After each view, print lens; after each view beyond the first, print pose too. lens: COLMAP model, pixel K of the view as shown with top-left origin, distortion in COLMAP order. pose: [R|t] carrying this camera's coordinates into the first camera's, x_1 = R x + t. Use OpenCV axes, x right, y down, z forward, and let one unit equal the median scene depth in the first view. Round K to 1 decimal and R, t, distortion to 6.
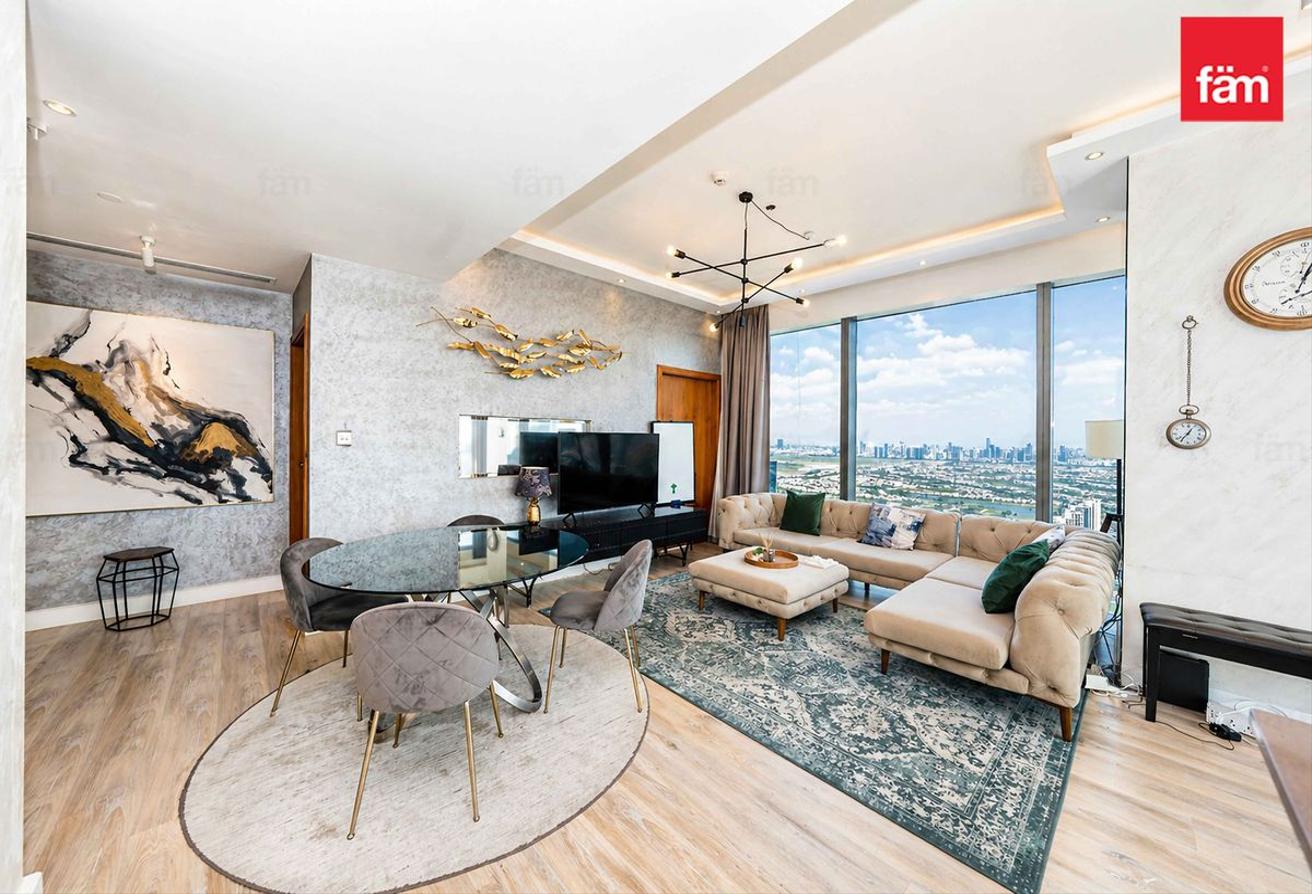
lens RADIAL K [[464.1, 0, 648.1], [0, 464.1, 445.1], [0, 0, 1]] dist [-0.012859, 0.000546]
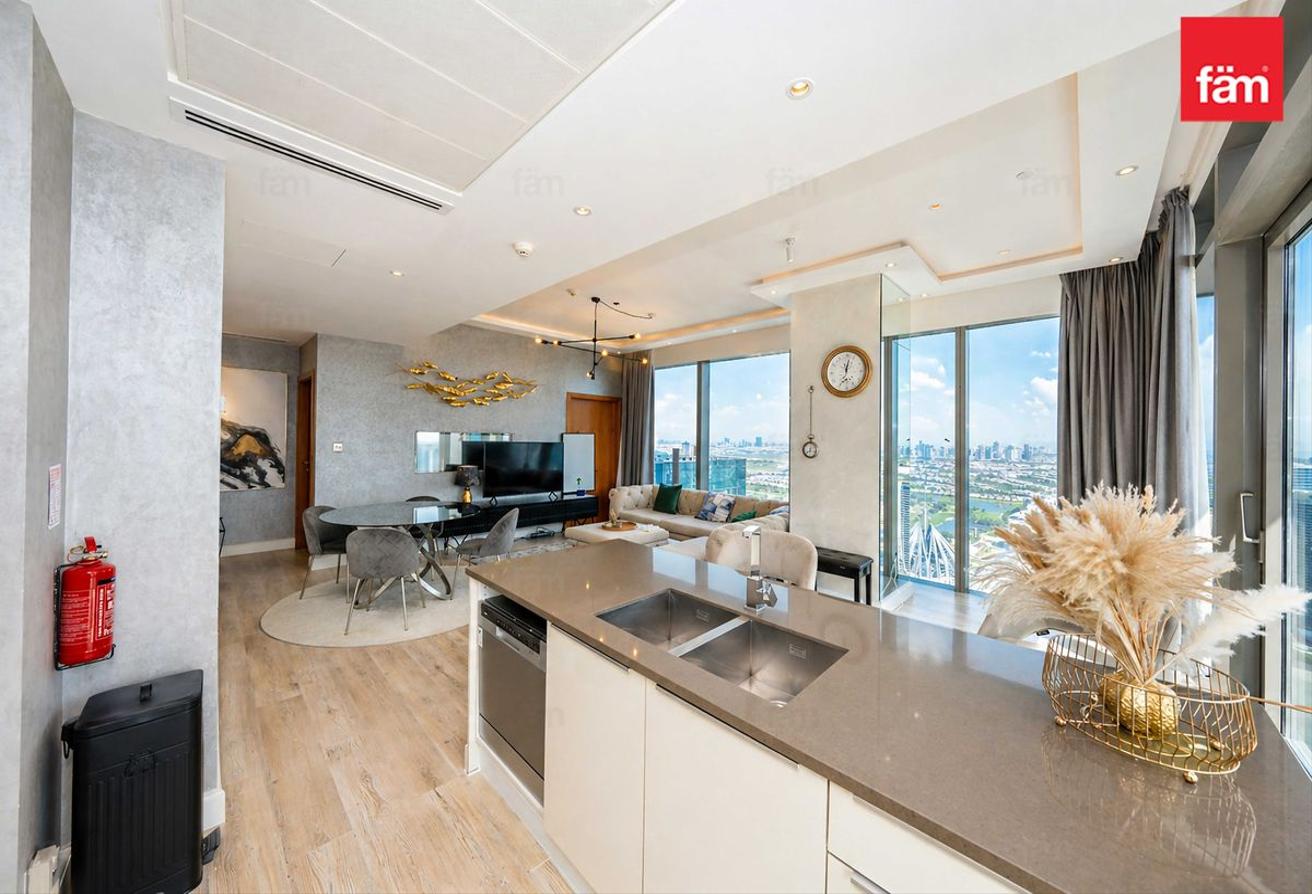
lens RADIAL K [[464.1, 0, 662.1], [0, 464.1, 442.0], [0, 0, 1]] dist [-0.012859, 0.000546]
pose [[0.998295, 0.008284, 0.057785, 0.266205], [-0.008344, 0.999965, 0.000806, -0.032071], [-0.057776, -0.001287, 0.998329, -0.475732]]
